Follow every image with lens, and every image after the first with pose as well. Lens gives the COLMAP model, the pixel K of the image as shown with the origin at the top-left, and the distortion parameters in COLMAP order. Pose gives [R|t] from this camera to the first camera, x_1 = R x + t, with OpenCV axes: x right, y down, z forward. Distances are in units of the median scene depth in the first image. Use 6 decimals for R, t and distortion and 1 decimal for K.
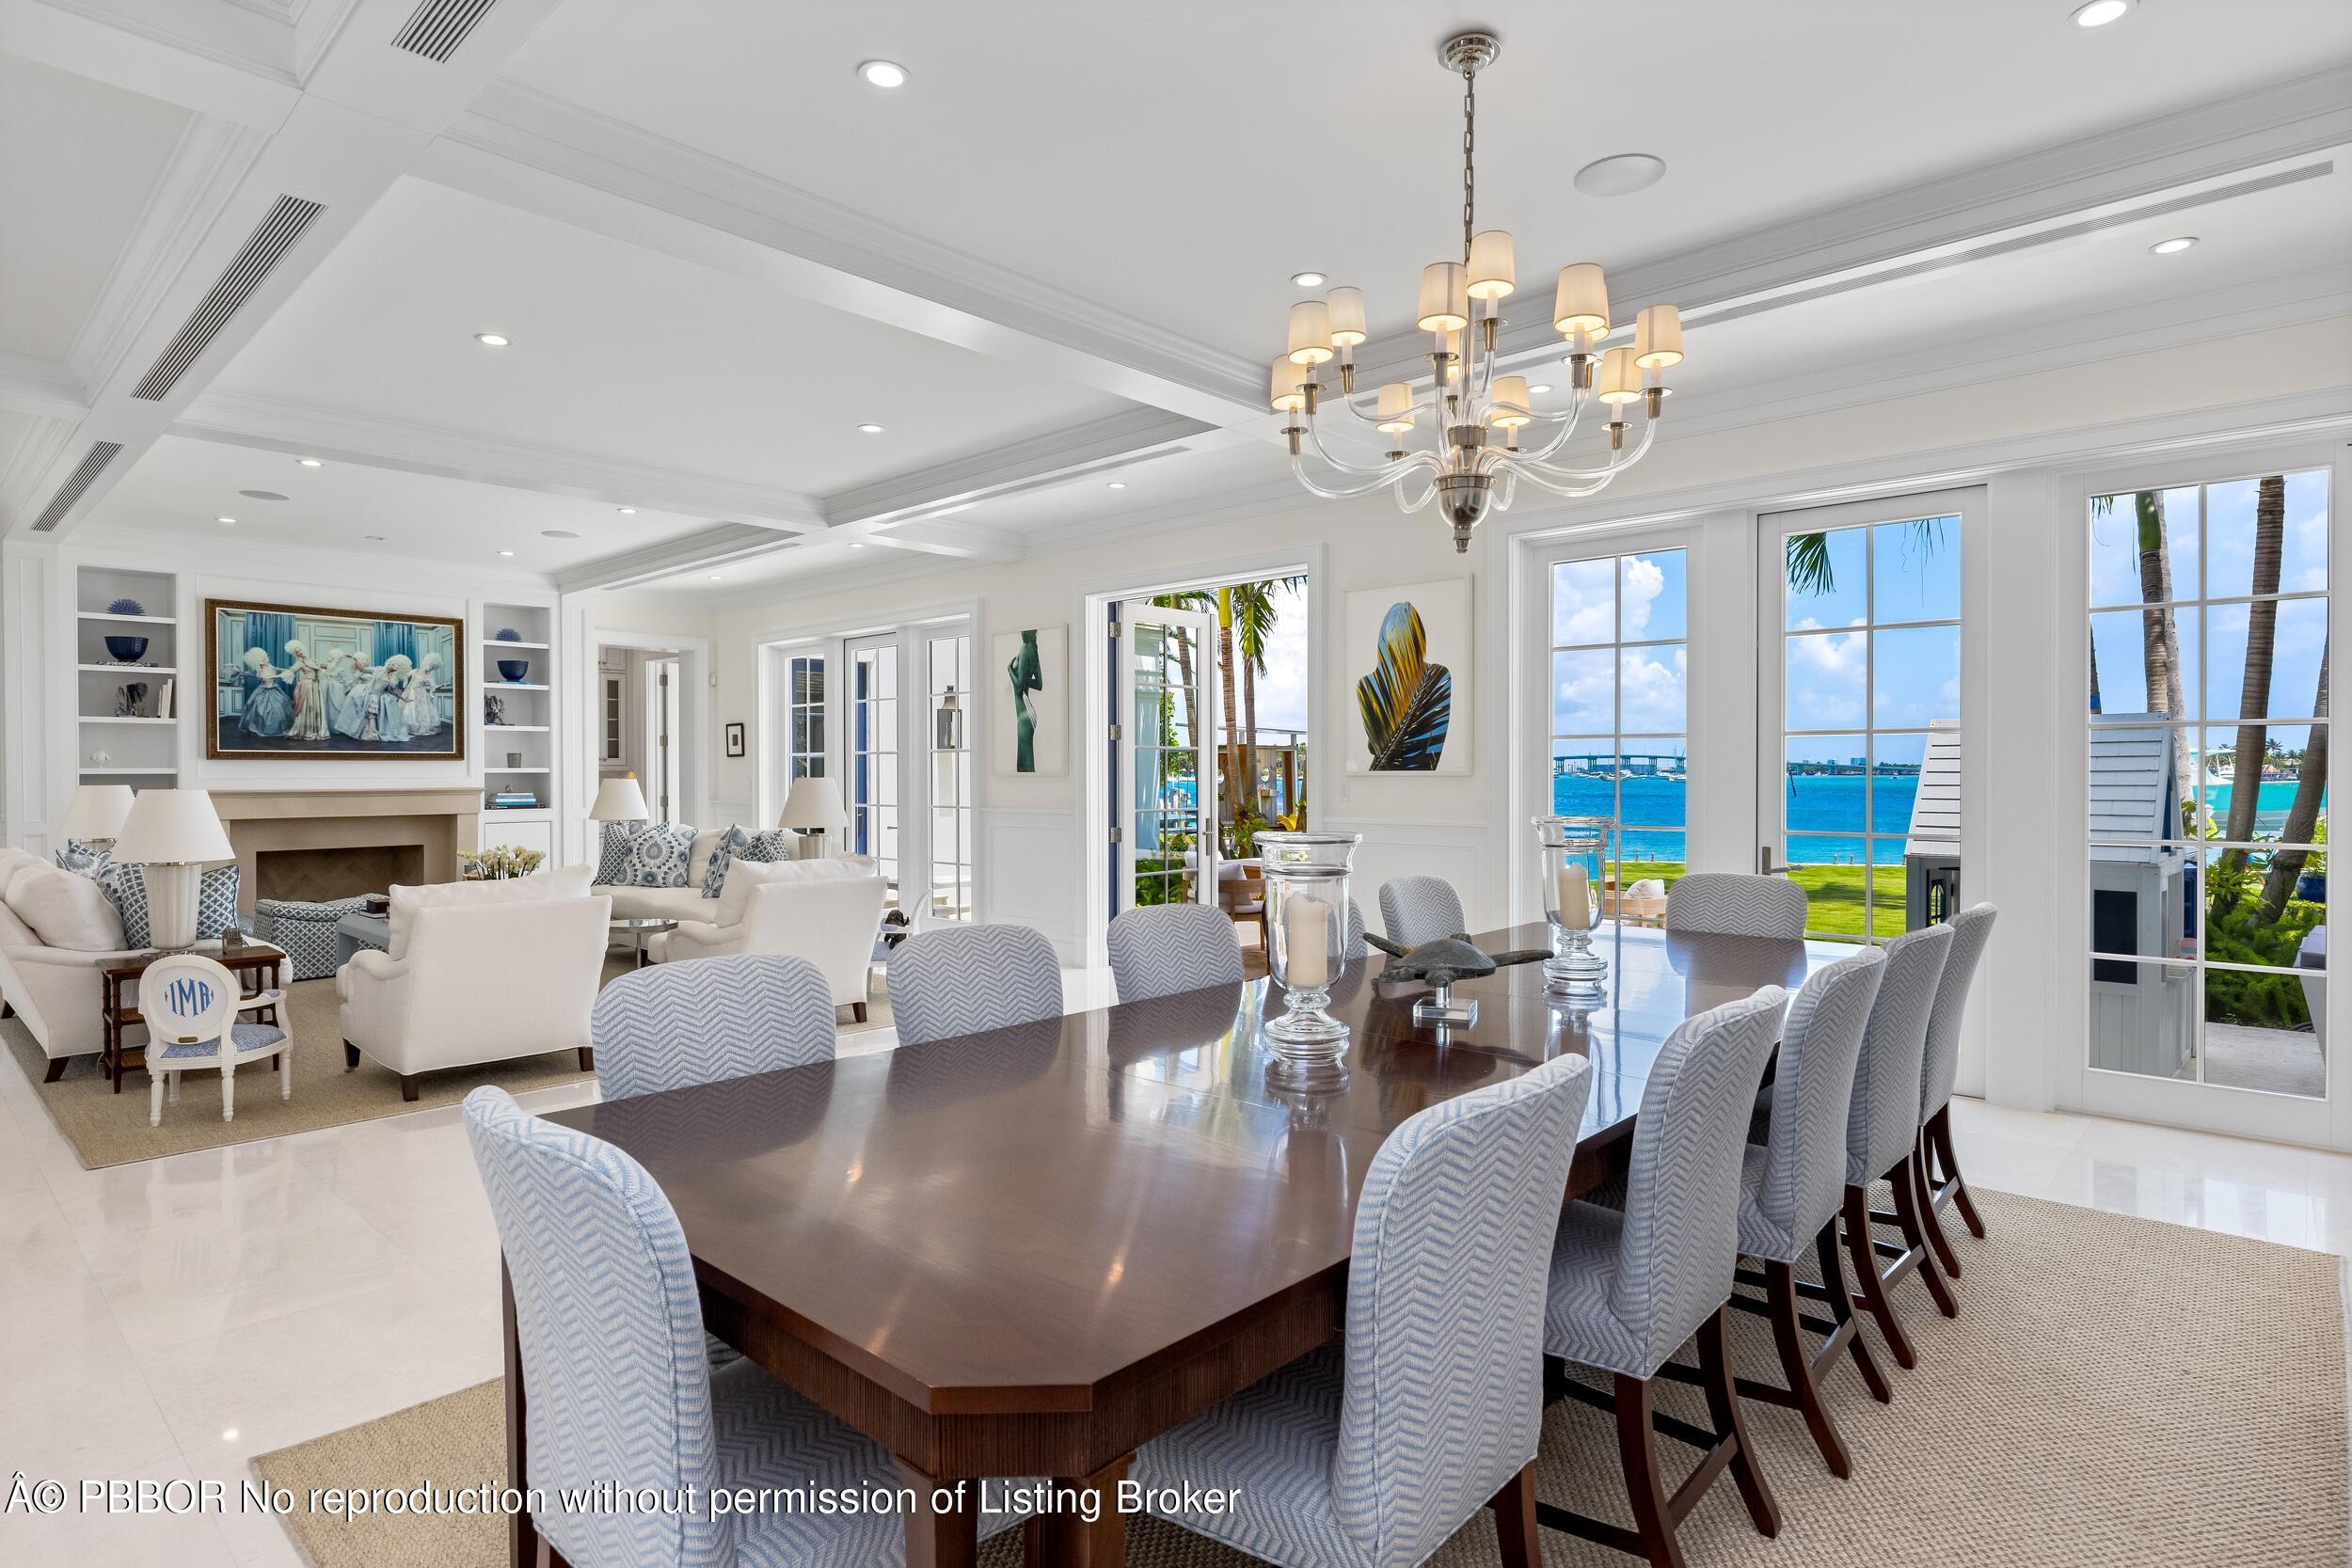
lens RADIAL K [[1236.9, 0, 1173.0], [0, 1236.9, 787.4], [0, 0, 1]] dist [0.002683, 0.000151]
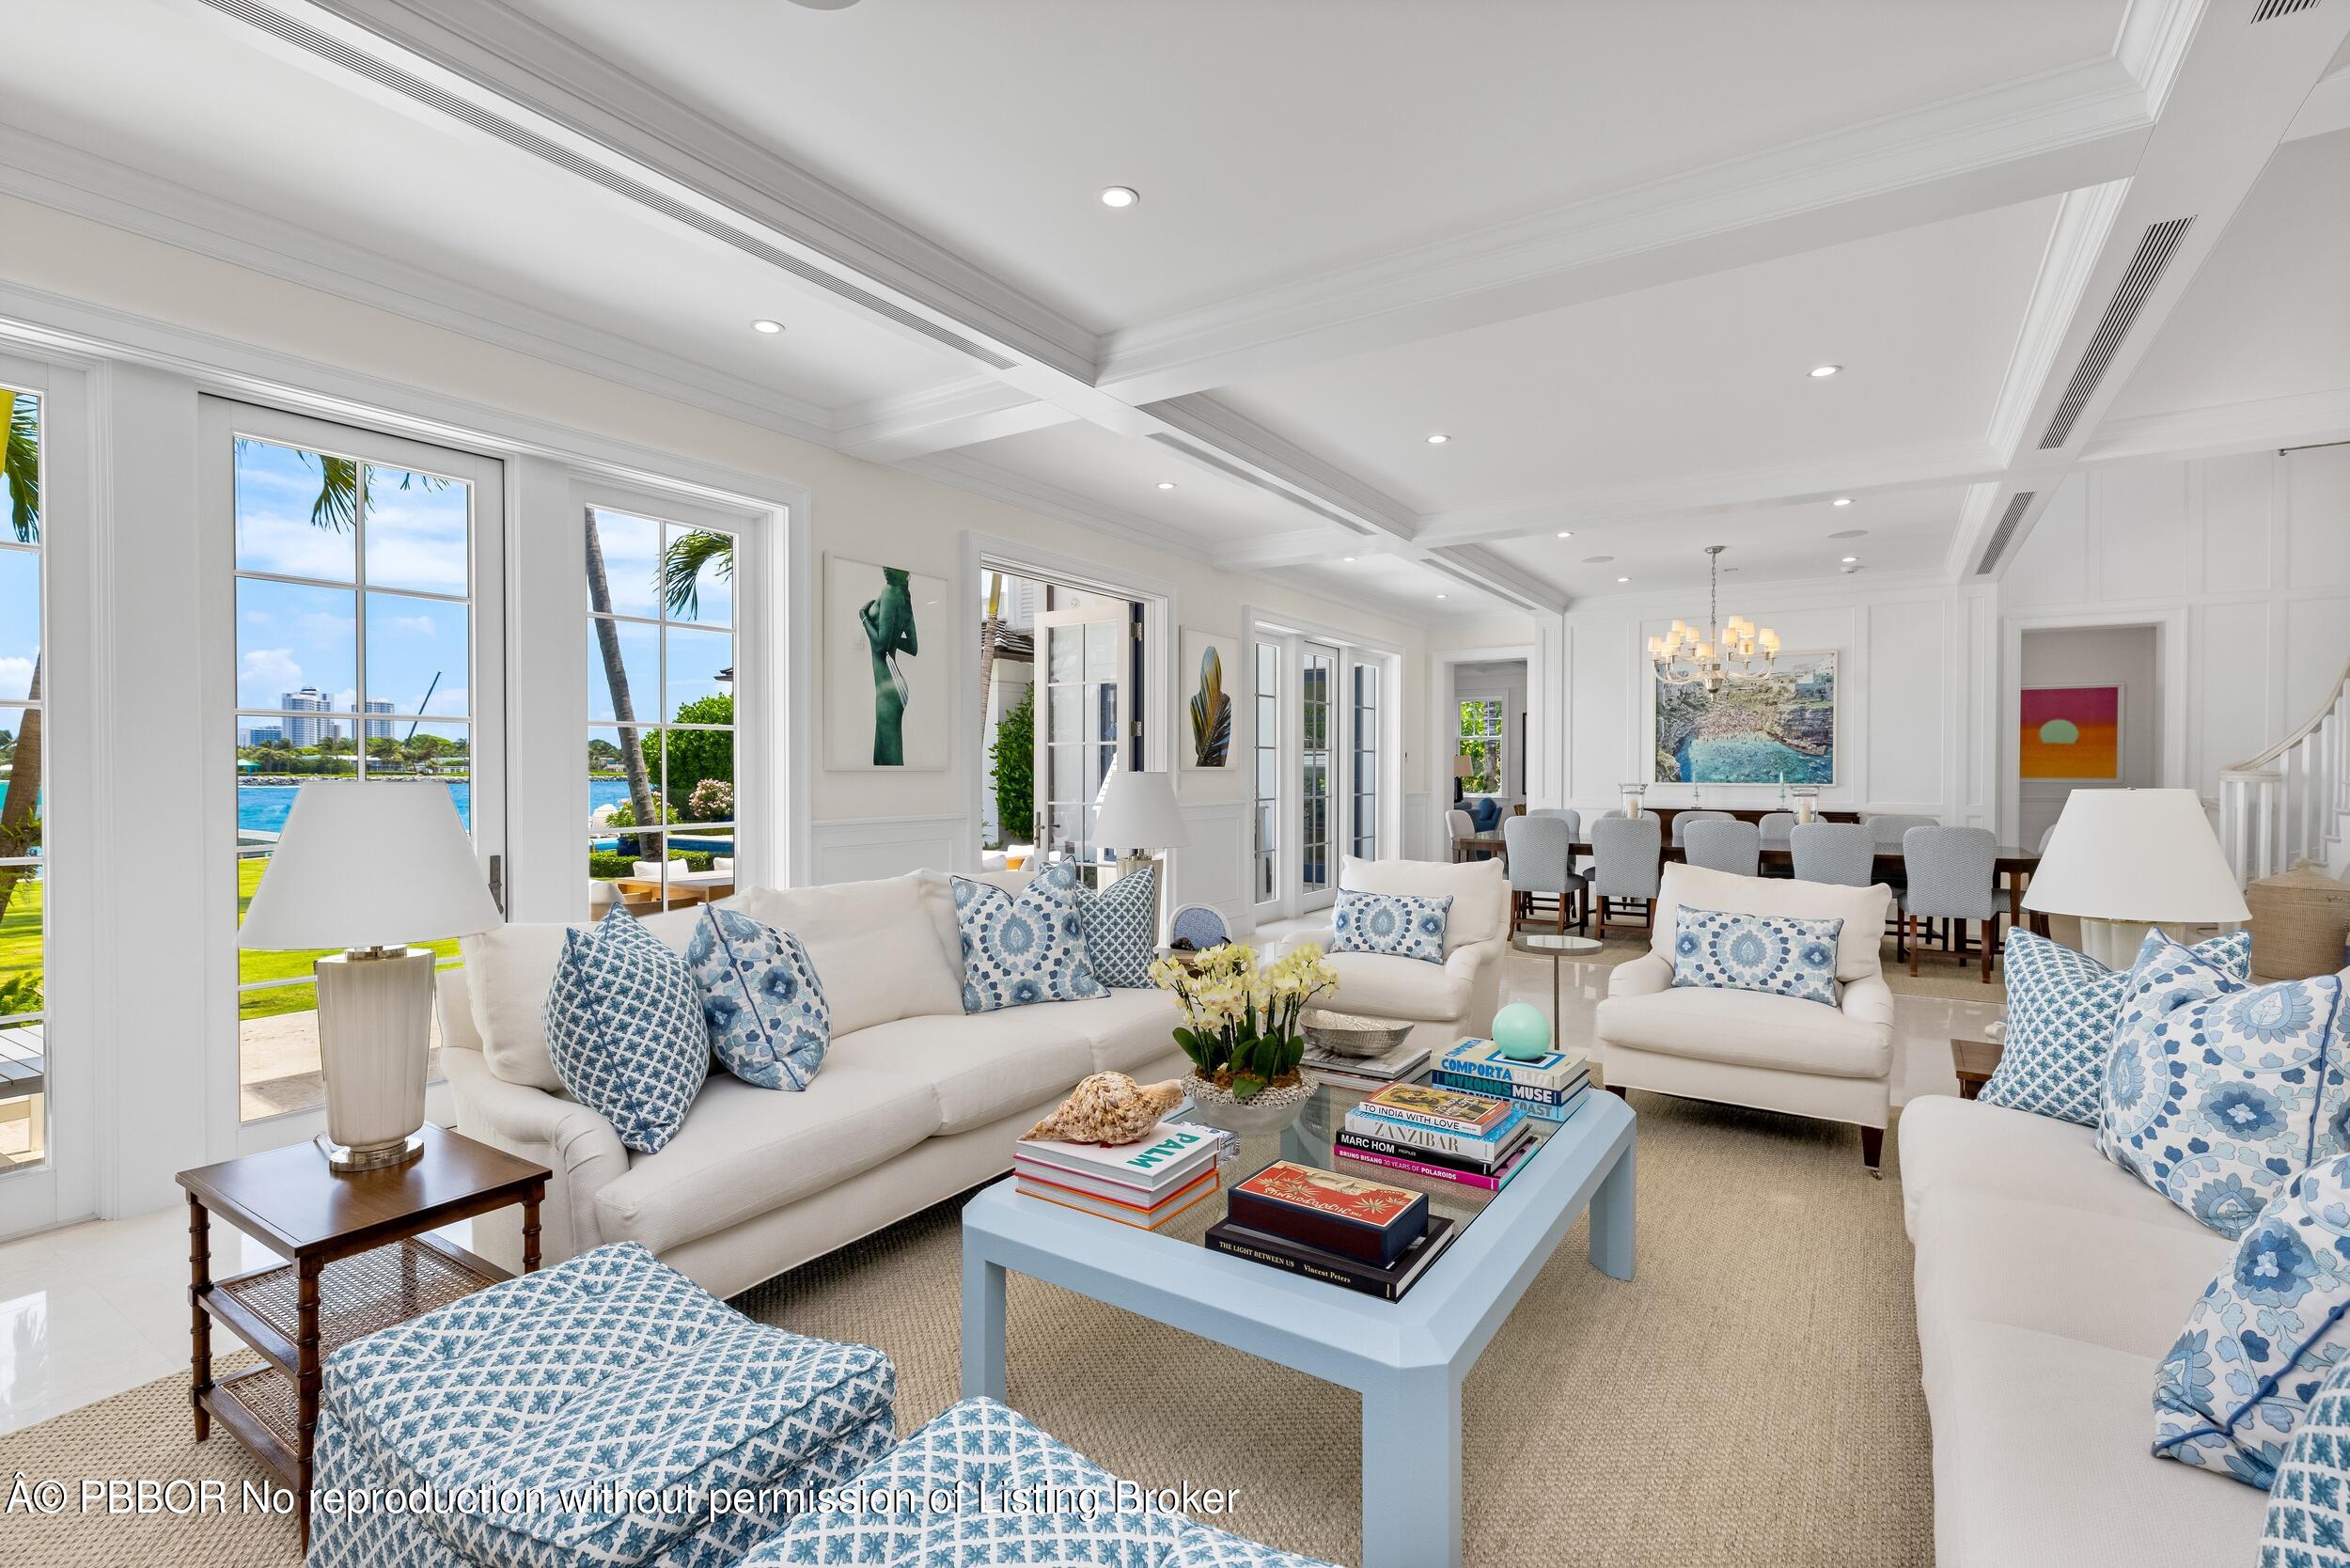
lens RADIAL K [[1073.0, 0, 1172.2], [0, 1073.0, 782.2], [0, 0, 1]] dist [0.000396, -0.000076]
pose [[-0.163781, -0.022665, 0.986236, -0.983943], [-0.004926, 0.999742, 0.022157, -0.022203], [-0.986484, -0.001229, -0.163851, 1.217853]]
